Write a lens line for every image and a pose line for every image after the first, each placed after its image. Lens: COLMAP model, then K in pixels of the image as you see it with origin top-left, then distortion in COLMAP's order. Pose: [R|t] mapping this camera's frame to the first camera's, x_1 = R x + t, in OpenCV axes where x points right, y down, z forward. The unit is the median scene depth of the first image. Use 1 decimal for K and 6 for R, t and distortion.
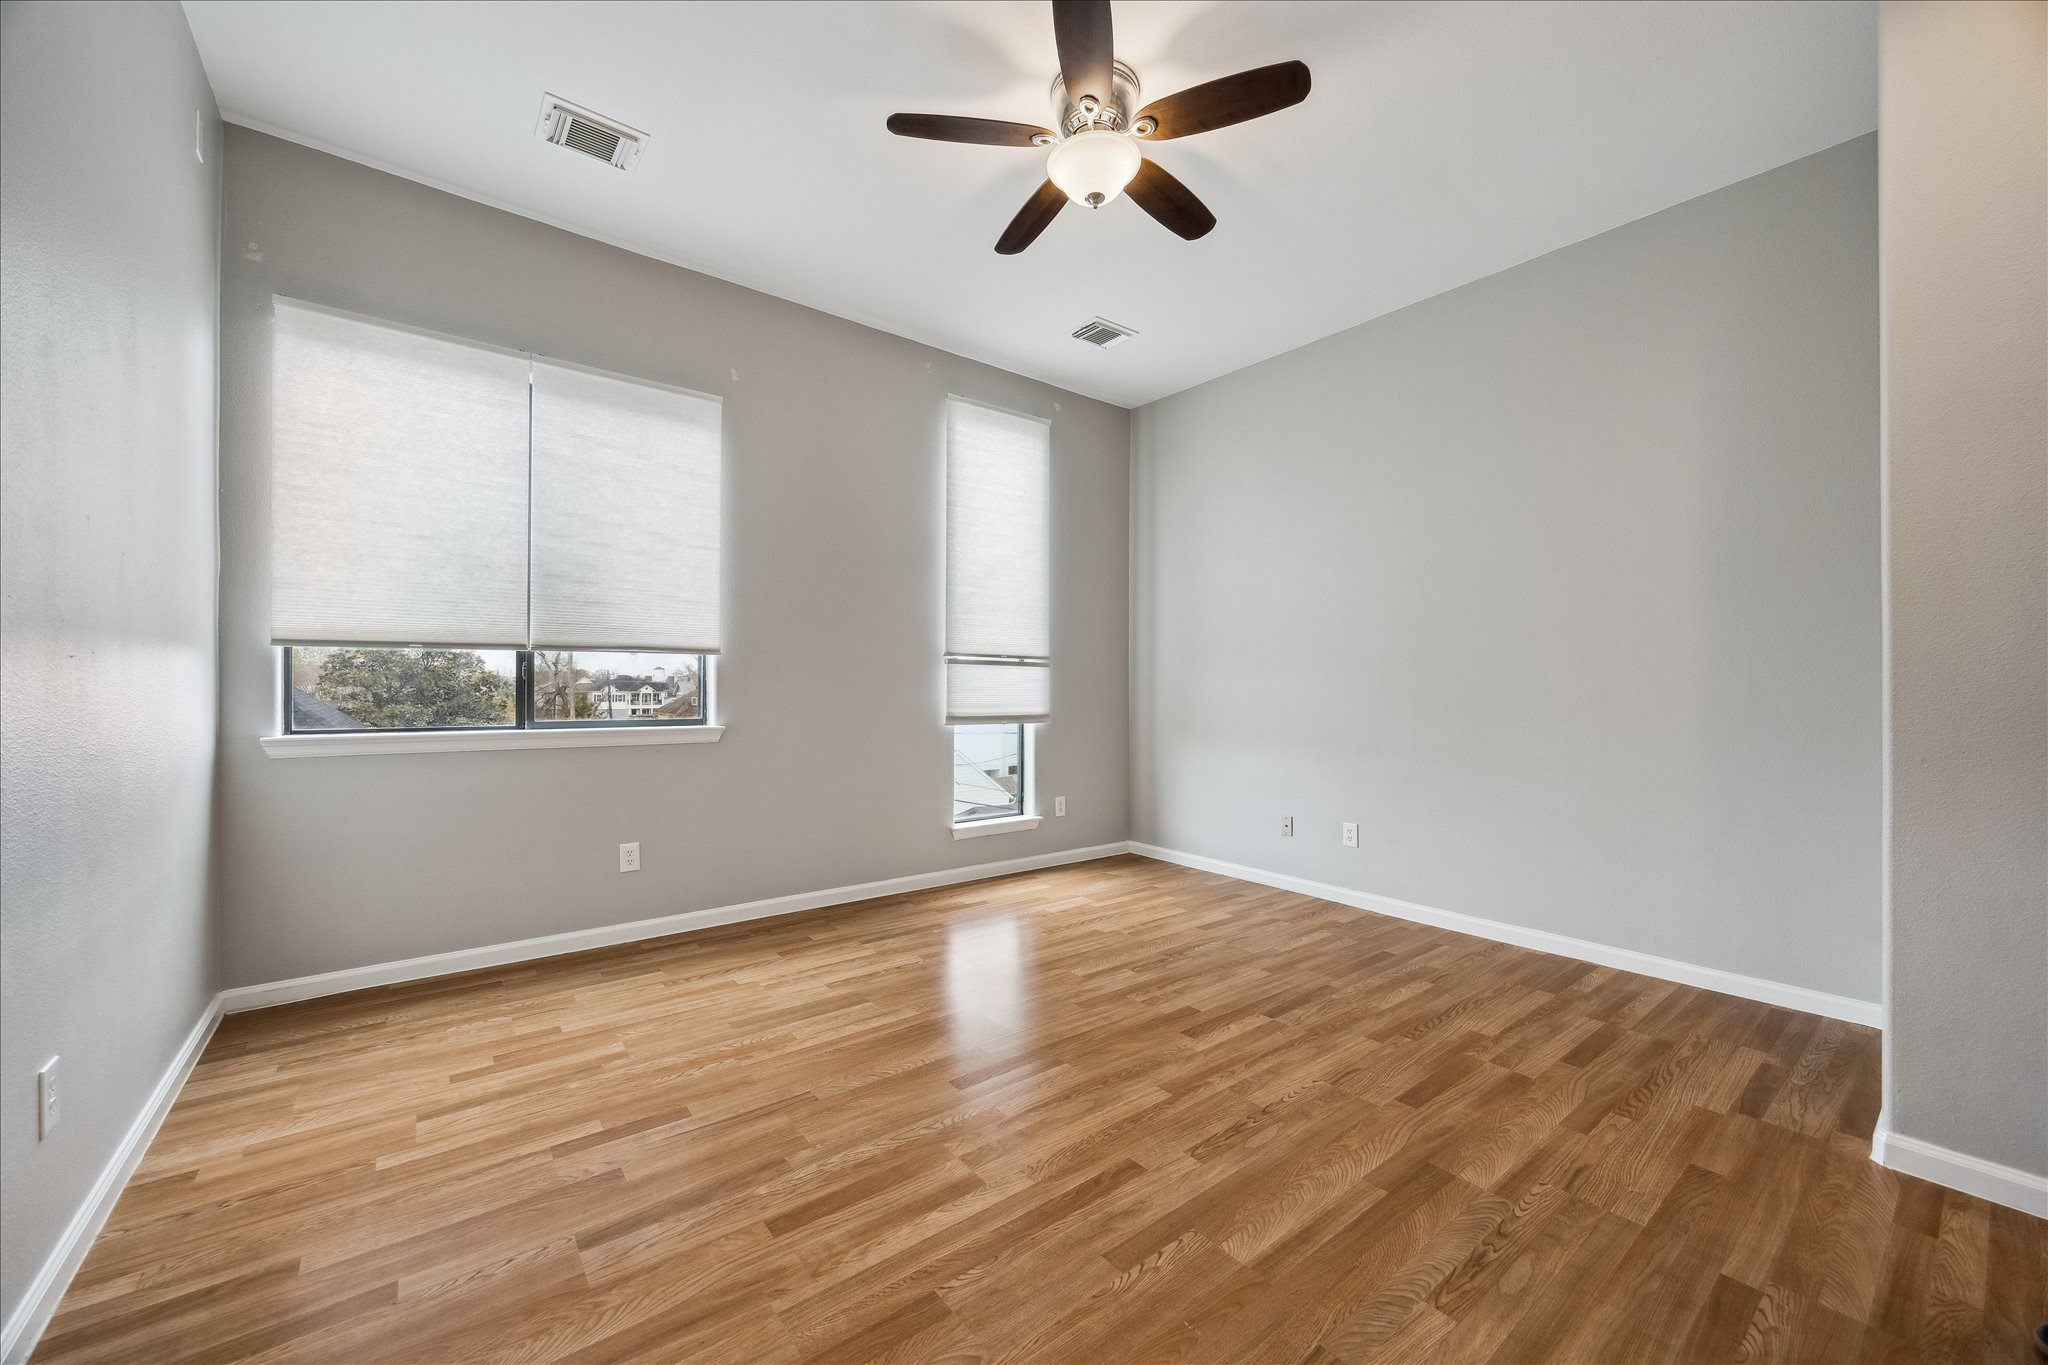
lens RADIAL K [[783.6, 0, 1041.4], [0, 783.6, 686.1], [0, 0, 1]] dist [-0.000341, 0.000009]
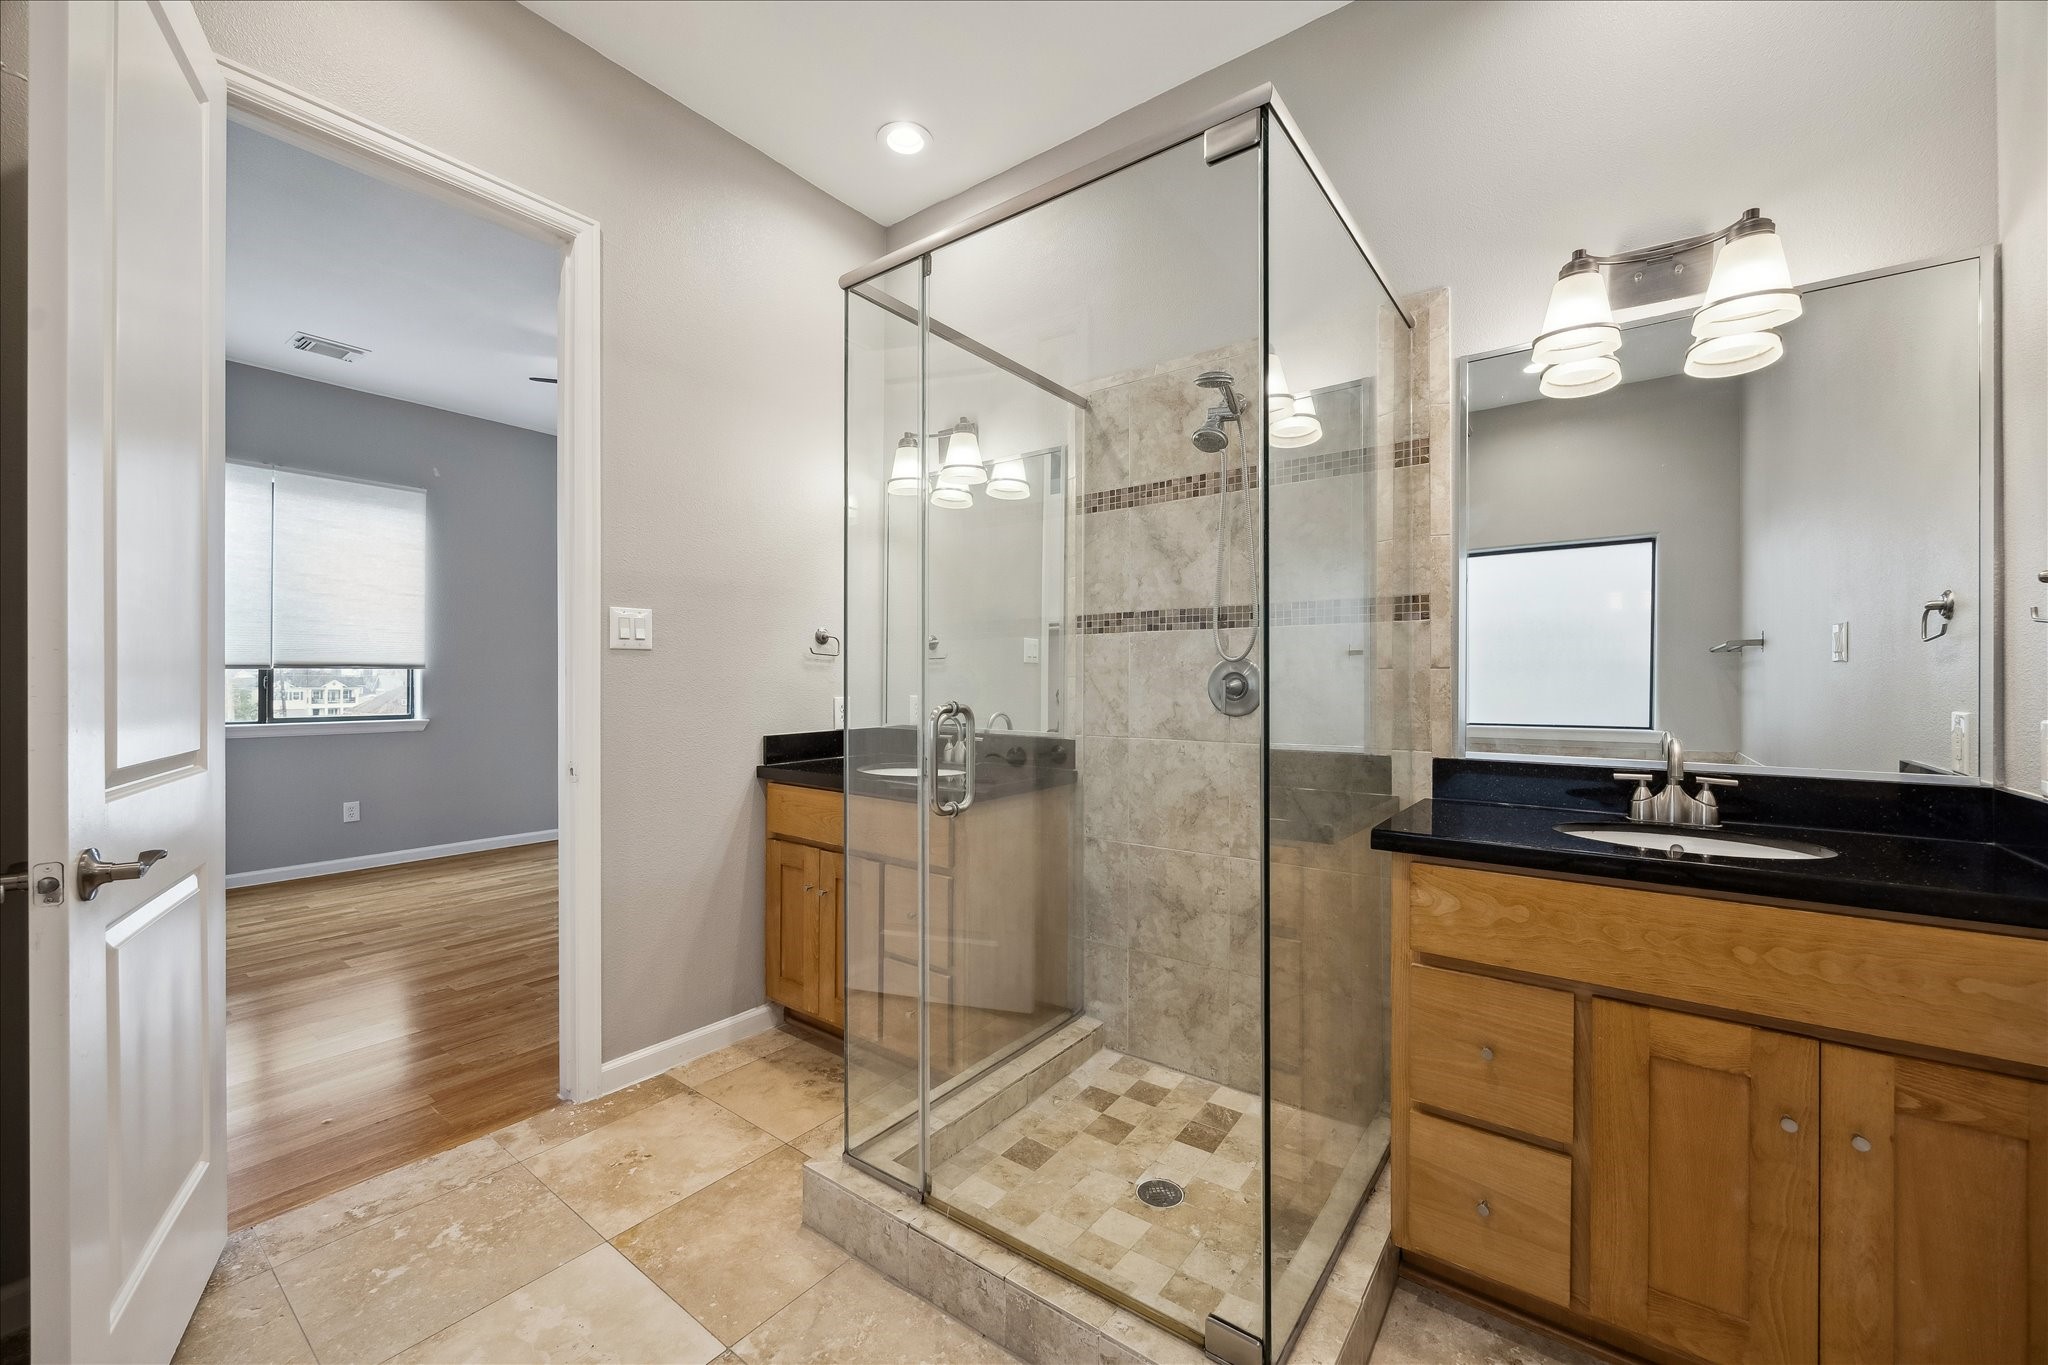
lens RADIAL K [[792.6, 0, 1029.5], [0, 792.6, 678.2], [0, 0, 1]] dist [-0.001164, 0.000096]
pose [[0.967972, -0.002436, 0.251046, 0.335834], [0.002849, 0.999995, -0.001284, -0.022078], [-0.251041, 0.001958, 0.967974, -0.768486]]
